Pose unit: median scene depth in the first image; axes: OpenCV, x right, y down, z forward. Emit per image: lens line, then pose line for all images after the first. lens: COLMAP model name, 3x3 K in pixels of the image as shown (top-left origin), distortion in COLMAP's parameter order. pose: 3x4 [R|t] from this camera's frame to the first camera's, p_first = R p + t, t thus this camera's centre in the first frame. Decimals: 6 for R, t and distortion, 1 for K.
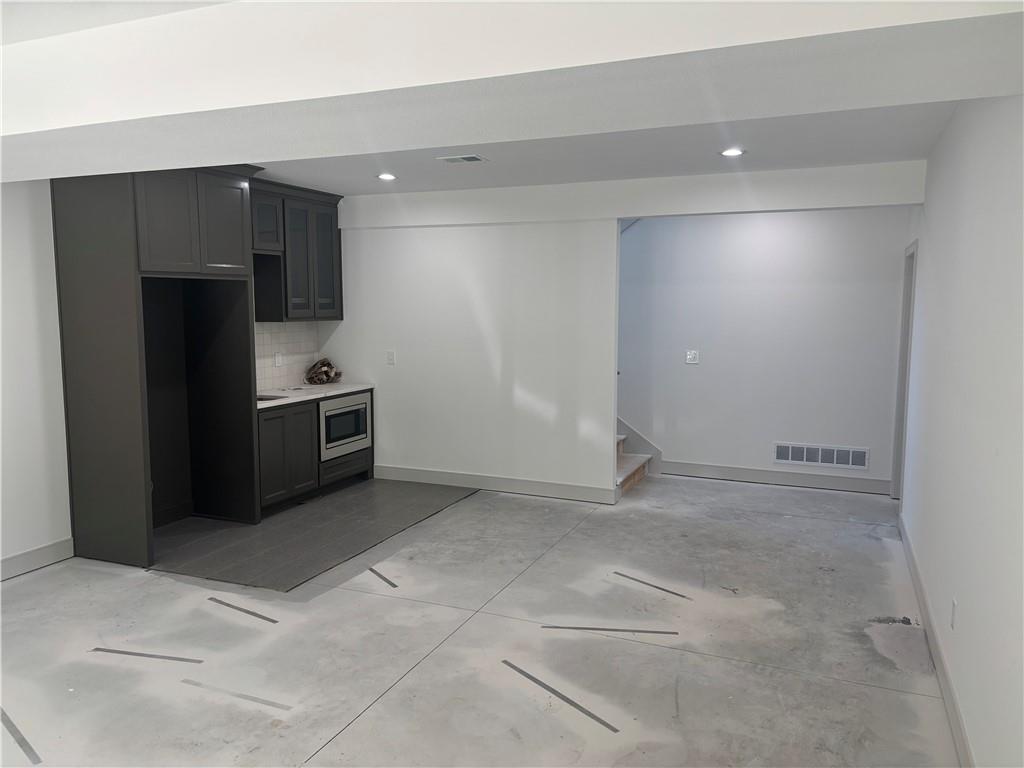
lens RADIAL K [[773.6, 0, 513.5], [0, 773.6, 382.8], [0, 0, 1]] dist [0.070883, -0.077112]
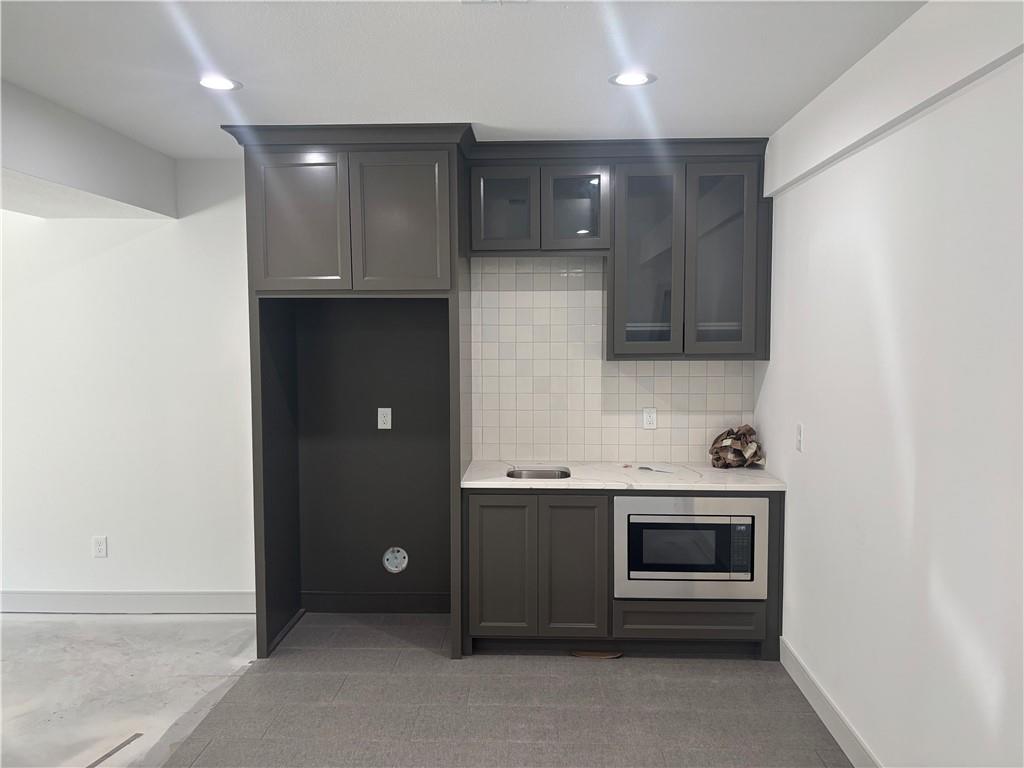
lens RADIAL K [[773.6, 0, 511.4], [0, 773.6, 382.4], [0, 0, 1]] dist [0.070883, -0.077112]
pose [[0.350550, 0.060693, -0.934575, 0.335743], [-0.095757, 0.994991, 0.028699, -0.088305], [0.931636, 0.079432, 0.354606, 0.876871]]
